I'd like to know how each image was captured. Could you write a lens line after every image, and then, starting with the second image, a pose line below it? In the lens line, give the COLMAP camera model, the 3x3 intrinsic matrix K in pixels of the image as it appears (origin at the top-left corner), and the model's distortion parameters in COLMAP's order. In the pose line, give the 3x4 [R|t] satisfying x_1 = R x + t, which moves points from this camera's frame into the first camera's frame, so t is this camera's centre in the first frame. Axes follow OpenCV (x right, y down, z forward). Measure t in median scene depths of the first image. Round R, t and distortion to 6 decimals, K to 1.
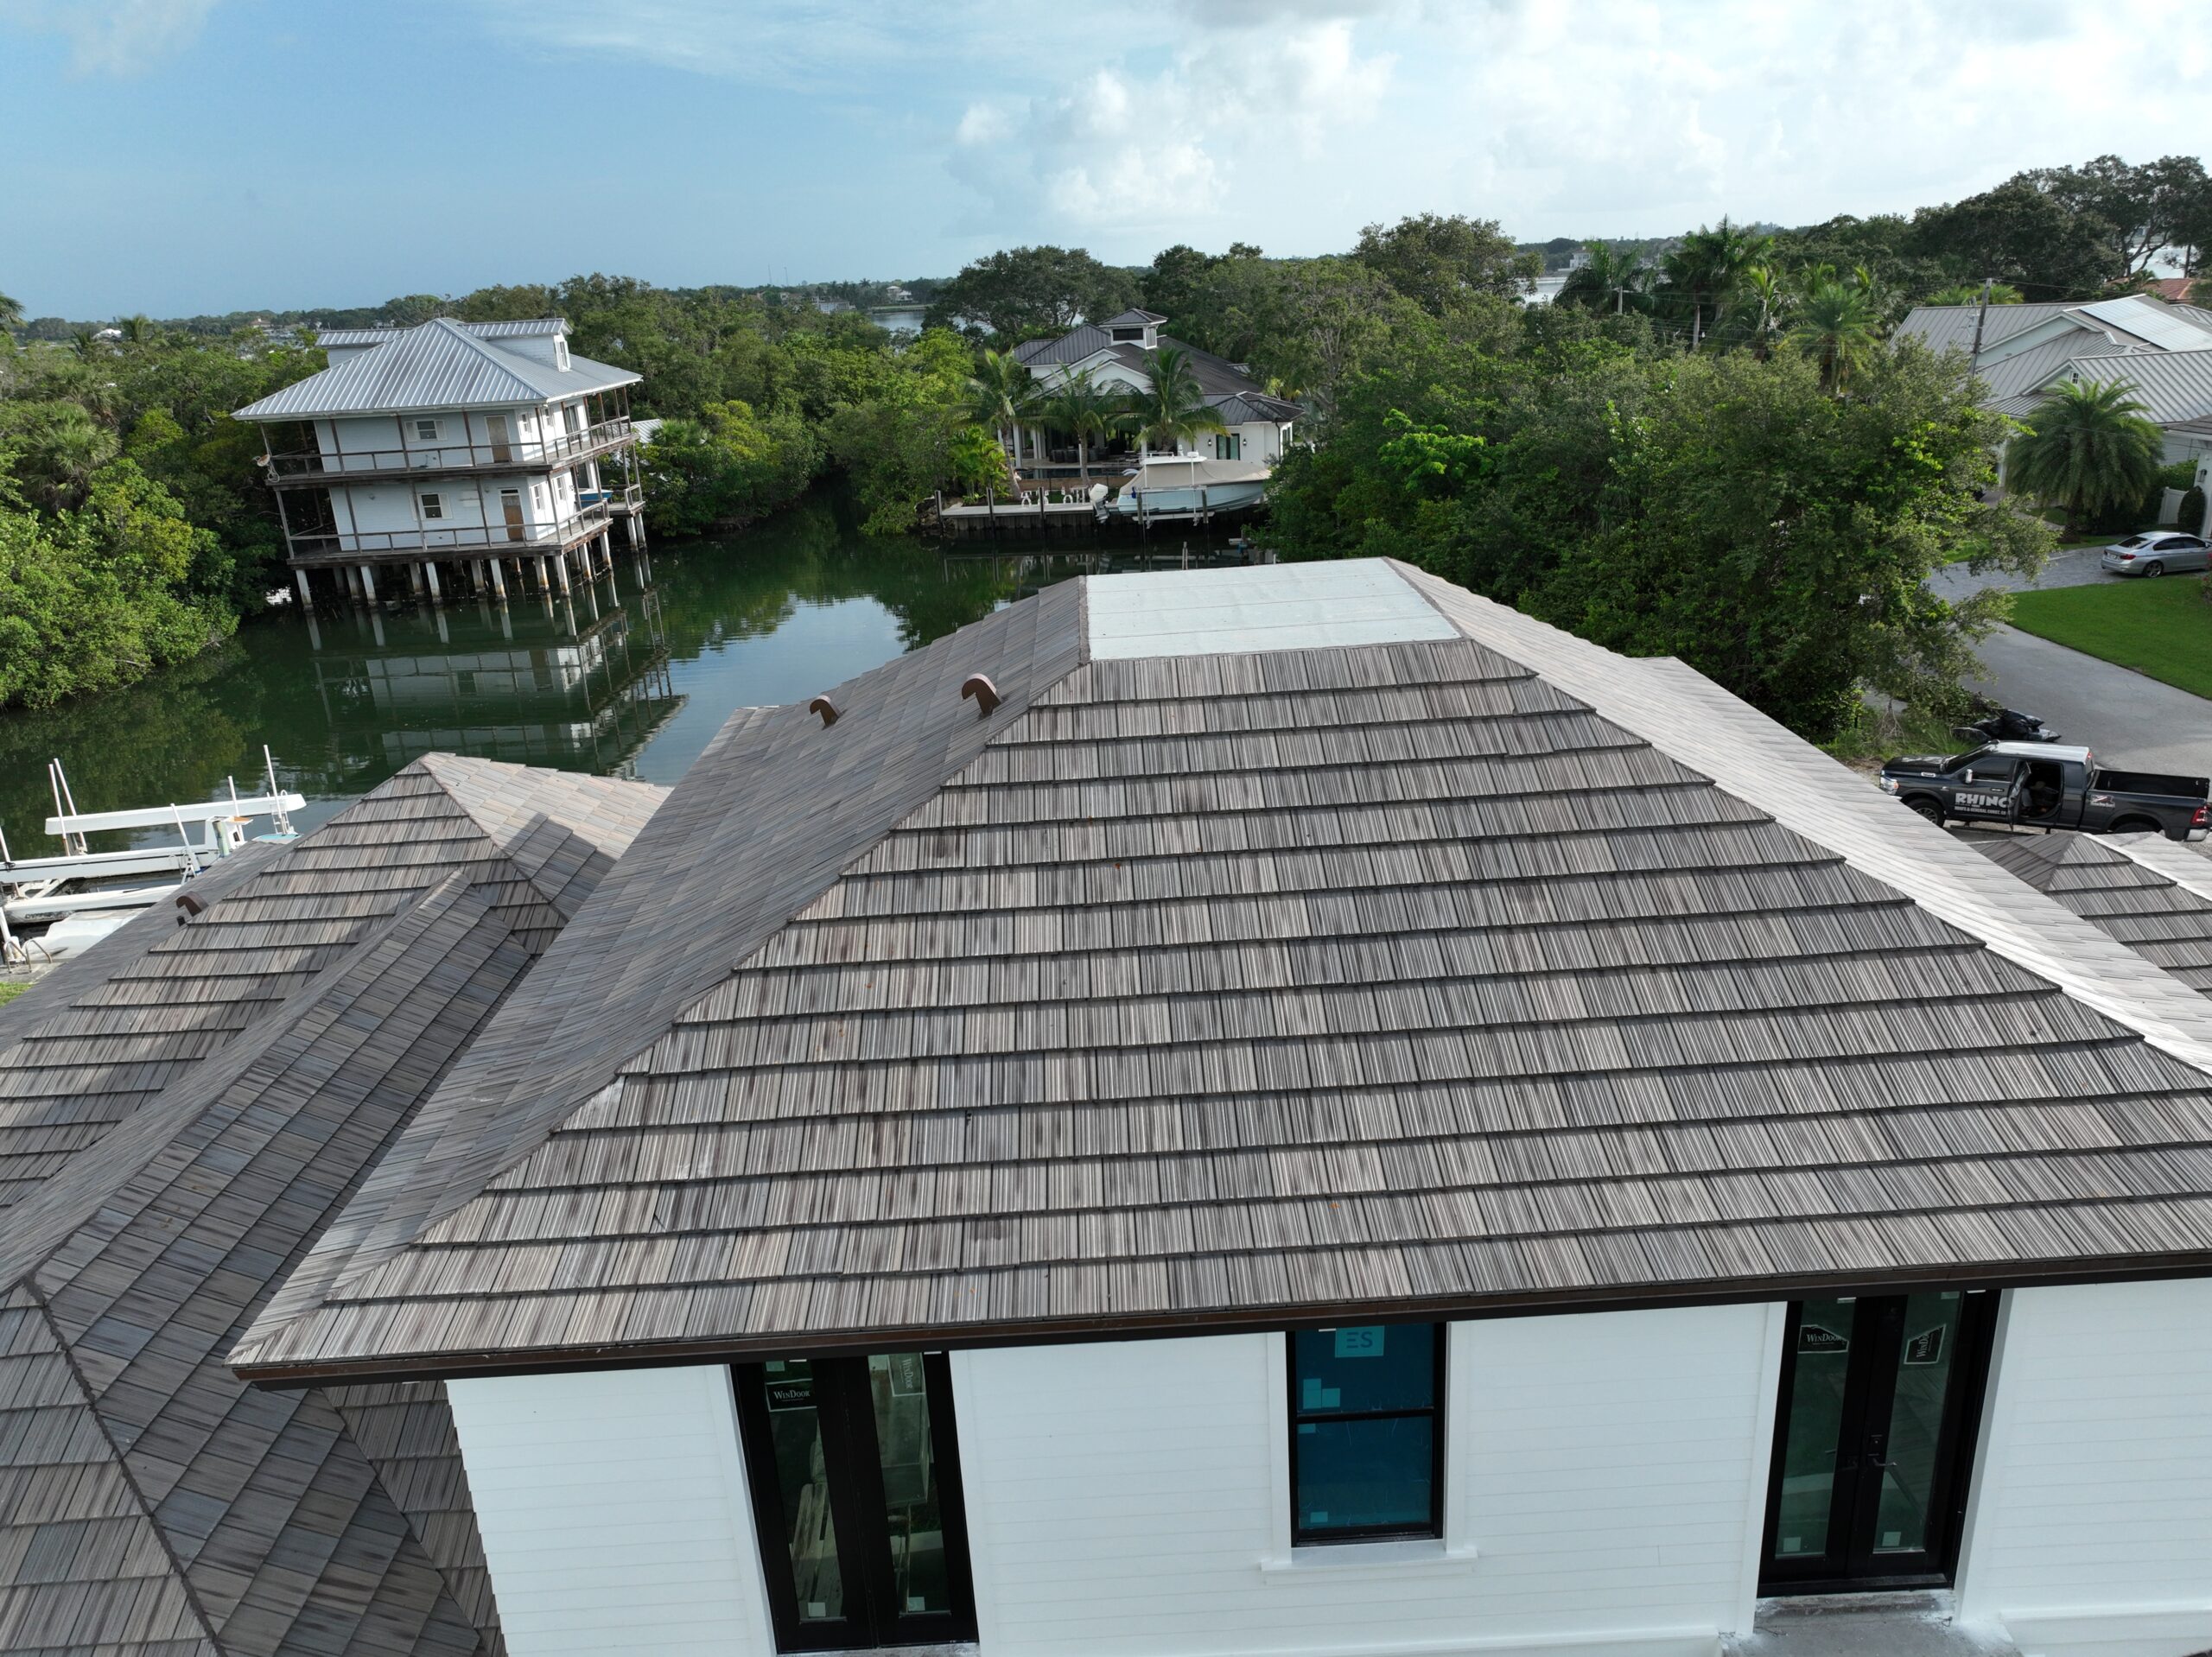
lens RADIAL K [[1555.8, 0, 1117.6], [0, 1555.8, 829.4], [0, 0, 1]] dist [-0.005615, 0.031028]
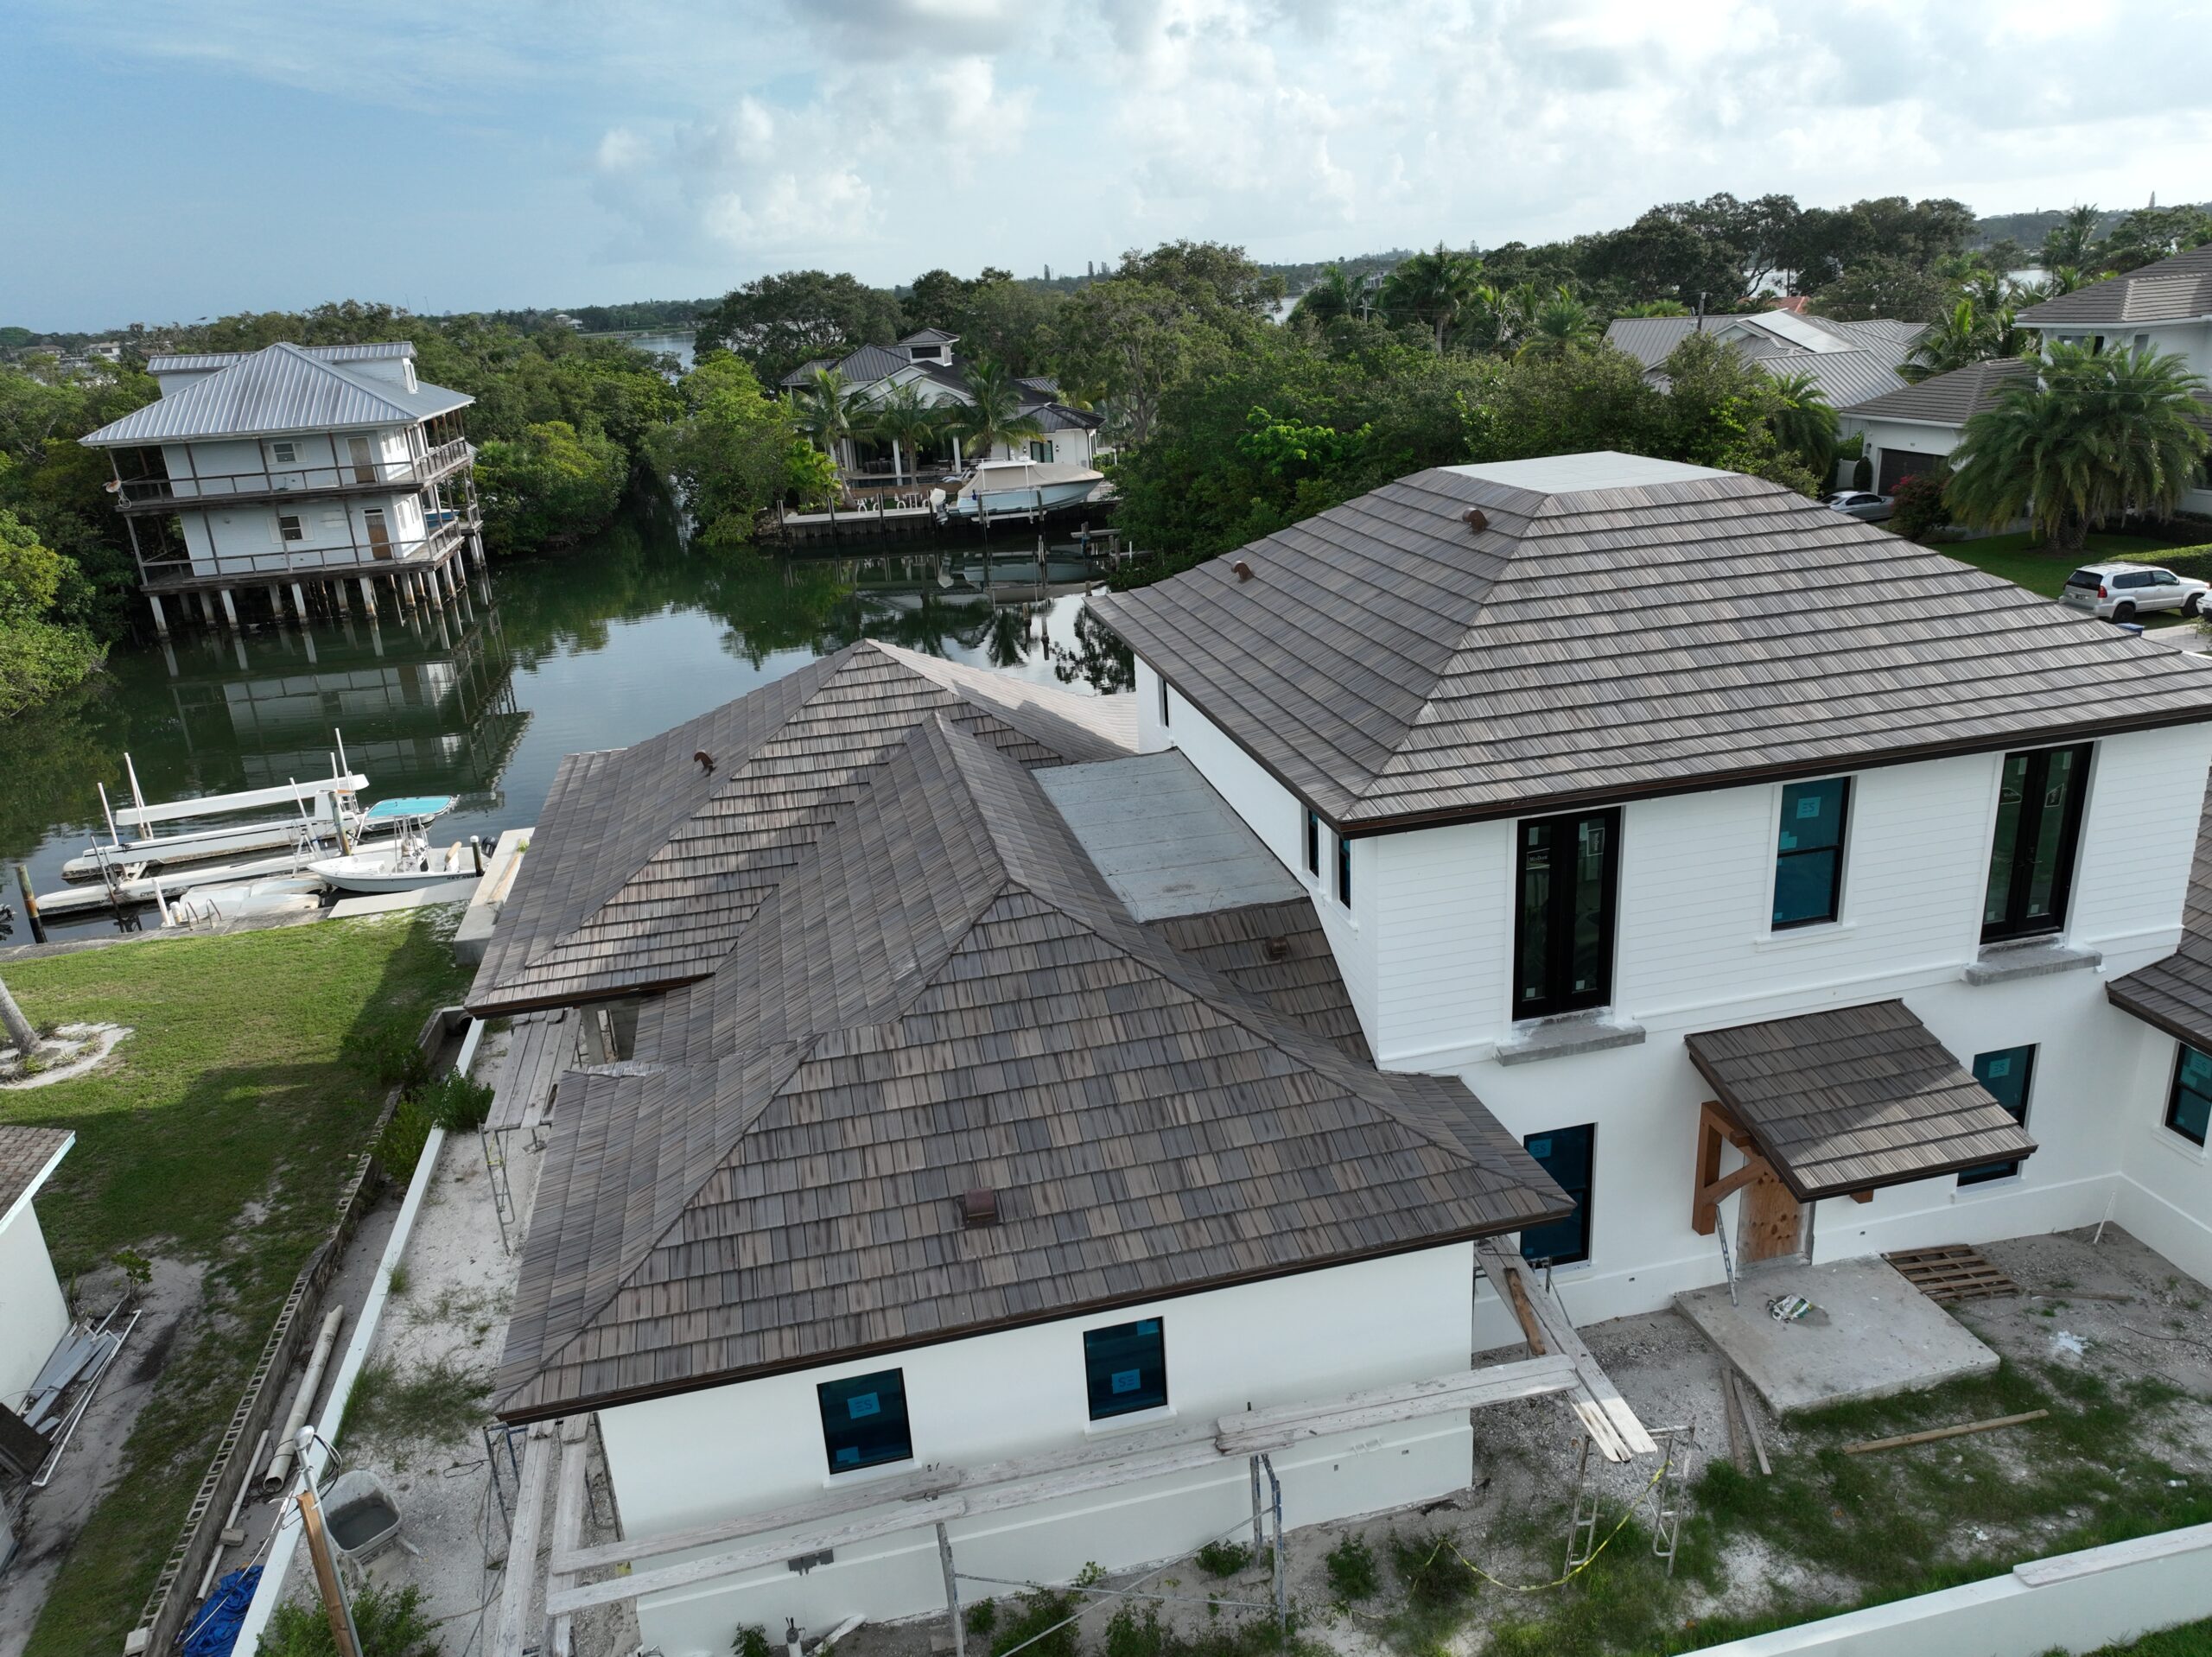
lens RADIAL K [[1555.8, 0, 1117.6], [0, 1555.8, 829.4], [0, 0, 1]] dist [-0.005615, 0.031028]
pose [[0.979467, -0.071953, 0.188328, -0.117802], [0.074752, 0.997172, -0.007793, 0.033730], [-0.187235, 0.021711, 0.982075, -0.083935]]
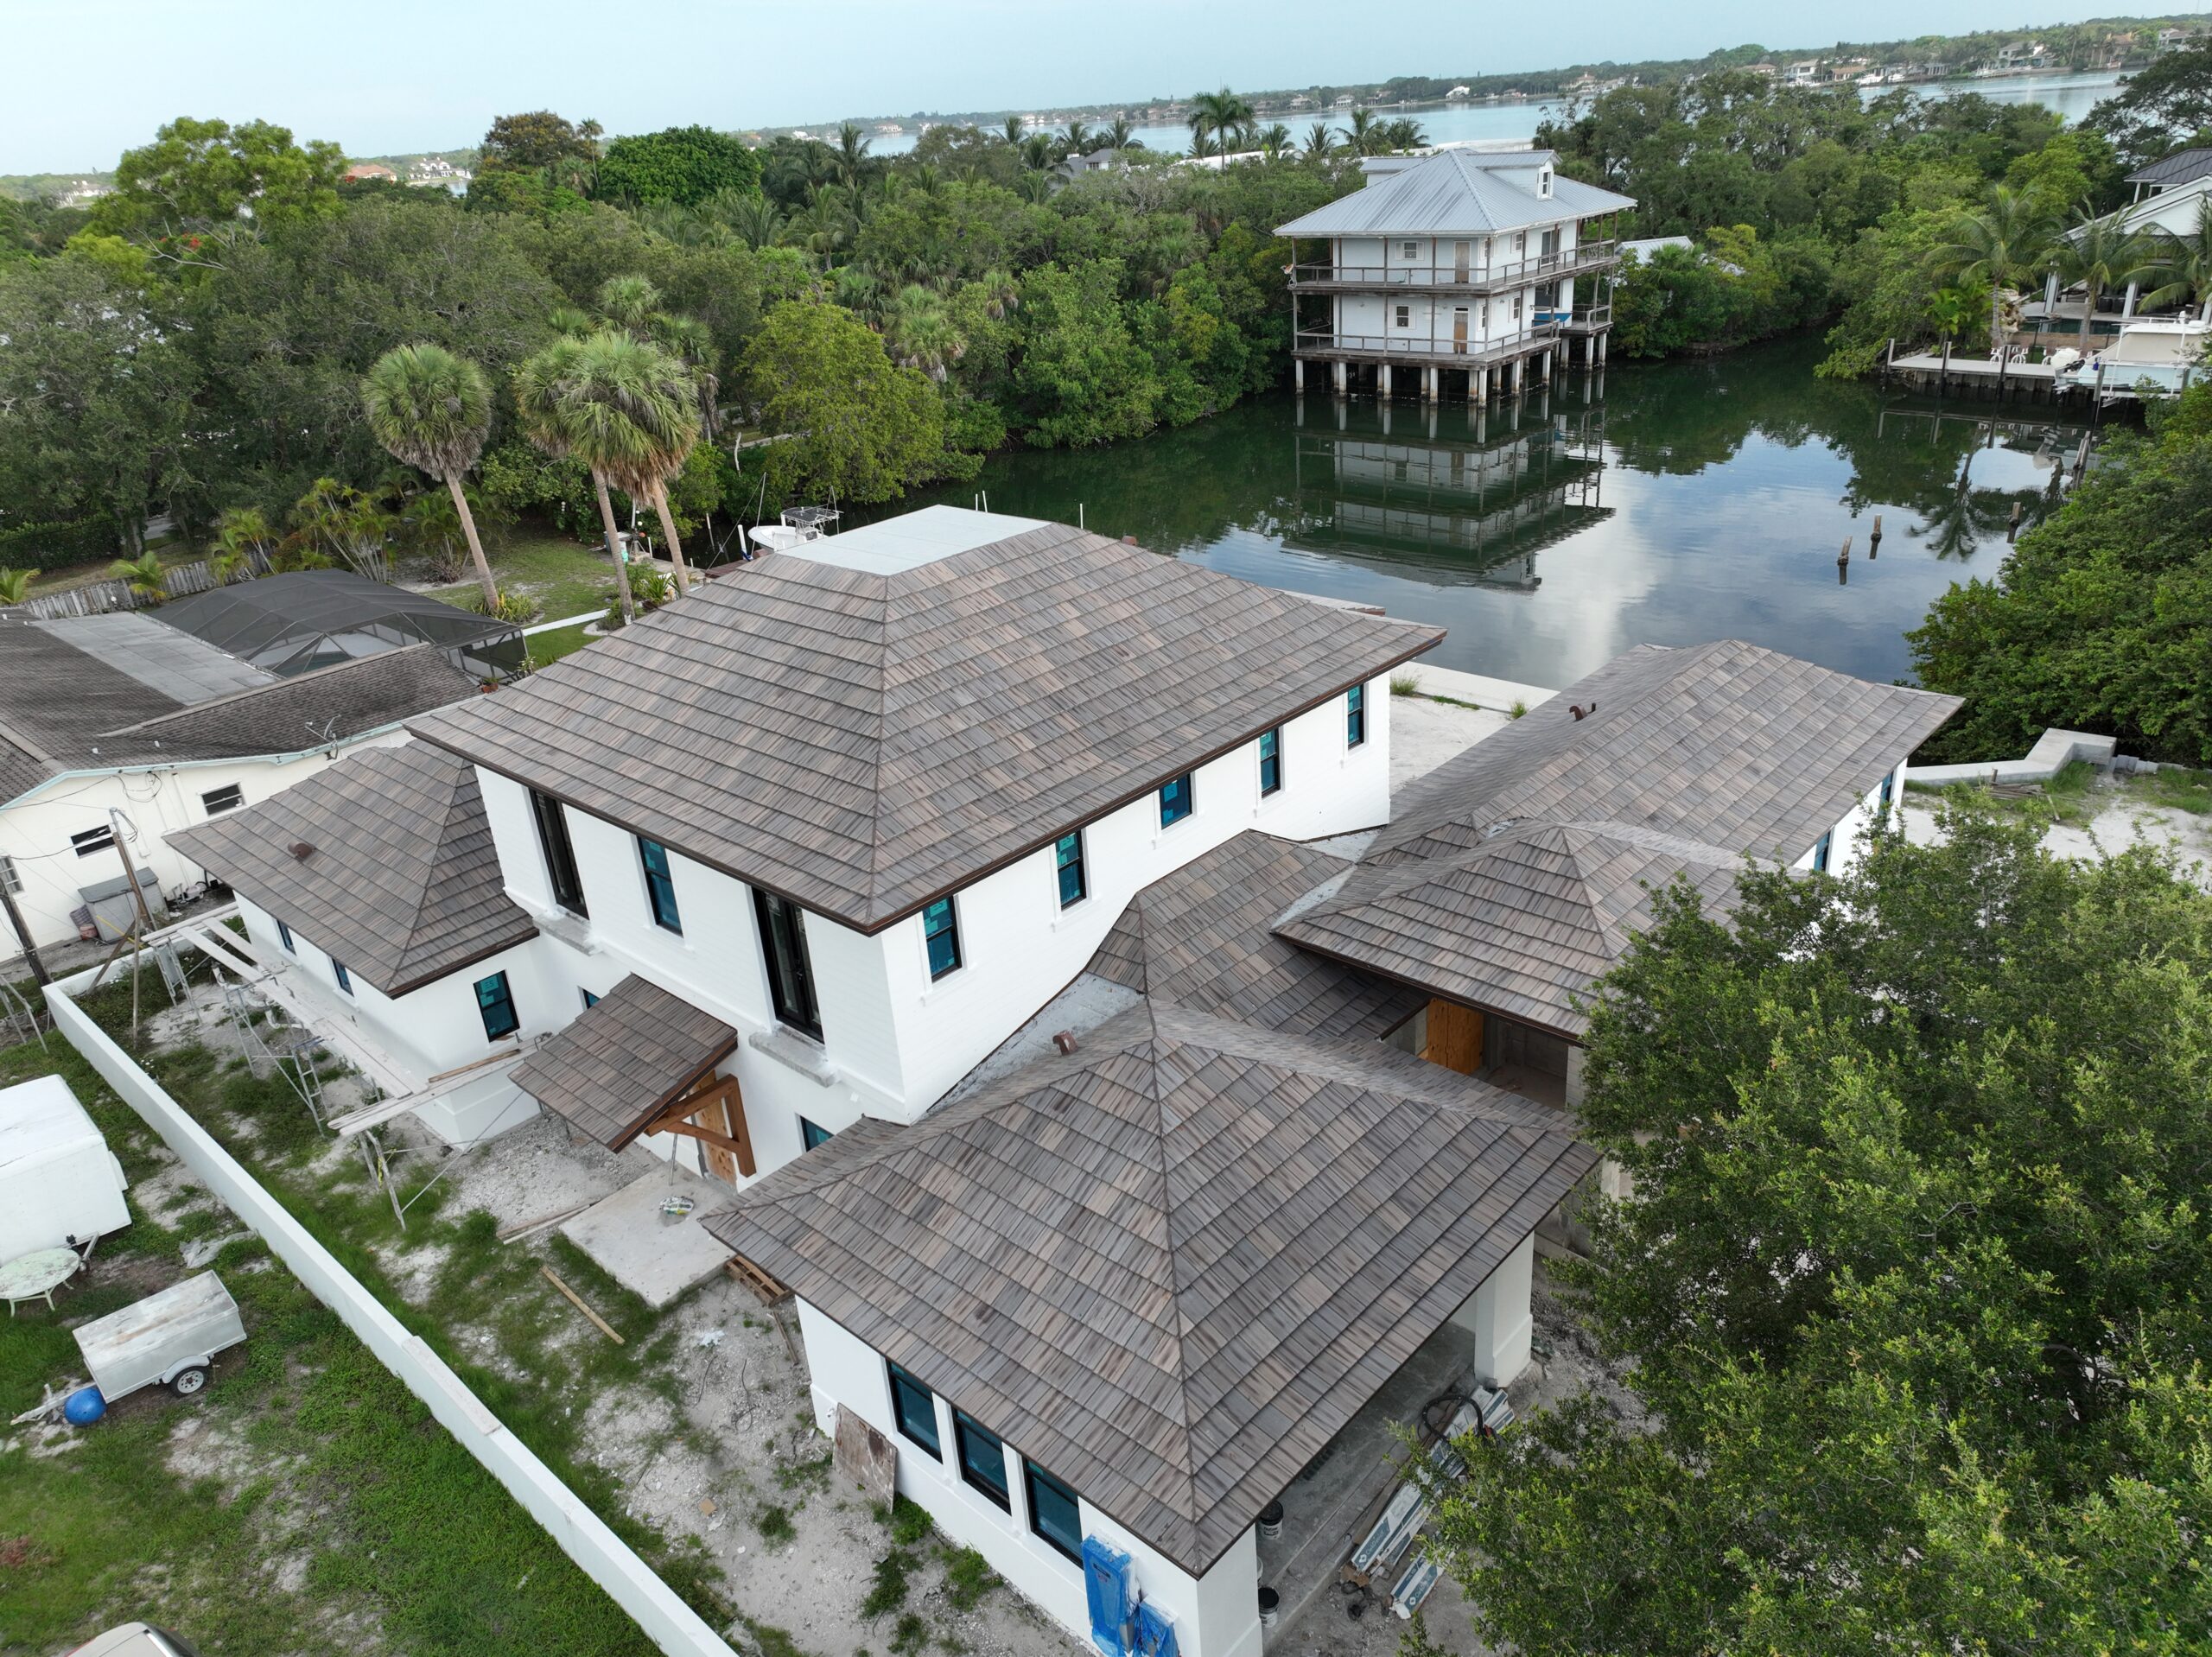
lens RADIAL K [[1555.8, 0, 1117.6], [0, 1555.8, 829.4], [0, 0, 1]] dist [-0.005615, 0.031028]
pose [[0.725409, 0.292694, -0.622987, 0.247583], [-0.202944, 0.955799, 0.212749, -0.041394], [0.657720, -0.027898, 0.752745, -0.043059]]
